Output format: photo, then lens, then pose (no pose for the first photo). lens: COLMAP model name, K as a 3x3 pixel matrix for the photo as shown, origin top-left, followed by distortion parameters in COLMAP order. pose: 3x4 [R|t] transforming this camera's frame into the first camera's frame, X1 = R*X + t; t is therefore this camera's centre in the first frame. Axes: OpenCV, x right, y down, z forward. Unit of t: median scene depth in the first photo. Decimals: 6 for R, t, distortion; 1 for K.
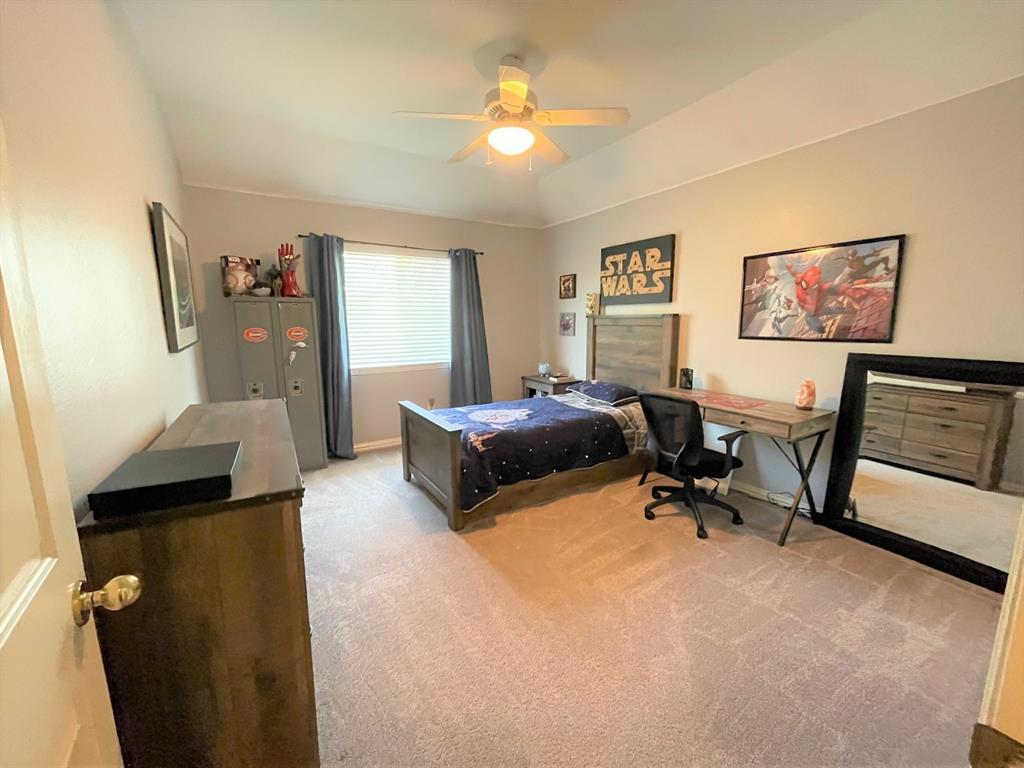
lens RADIAL K [[414.8, 0, 509.9], [0, 414.8, 386.3], [0, 0, 1]] dist [-0.003651, 0.001564]
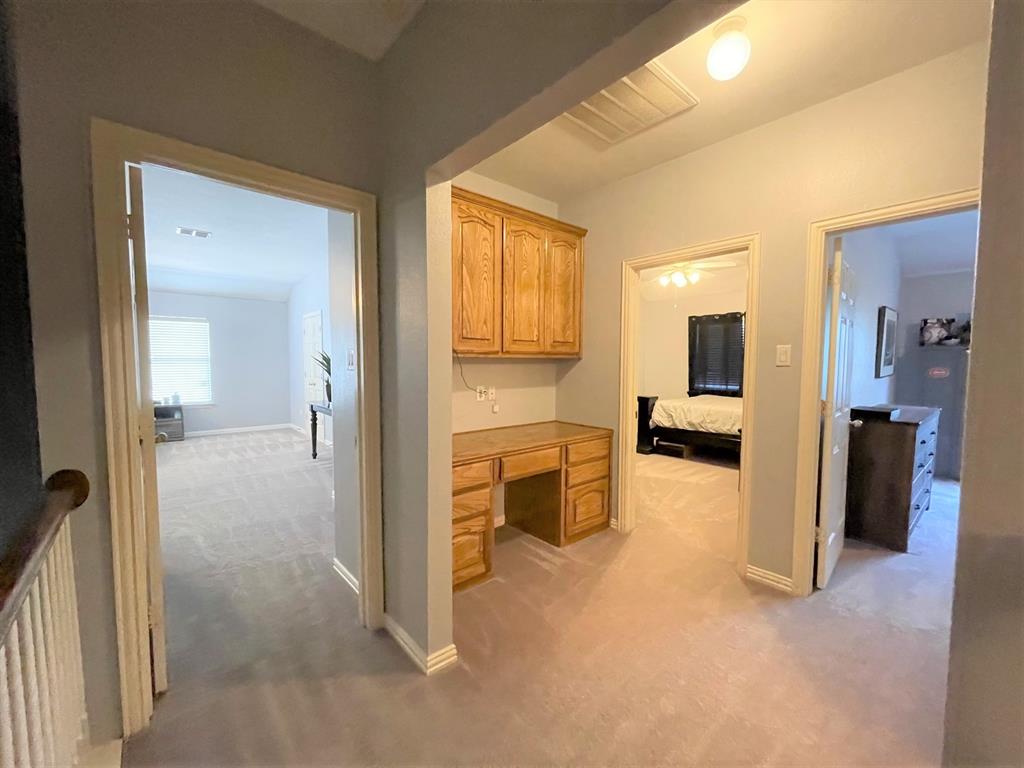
lens RADIAL K [[414.8, 0, 516.8], [0, 414.8, 385.4], [0, 0, 1]] dist [-0.003651, 0.001564]
pose [[0.176588, 0.070174, -0.981780, 0.525230], [-0.165928, 0.985303, 0.040581, 0.101564], [0.970198, 0.155739, 0.185636, -0.657079]]
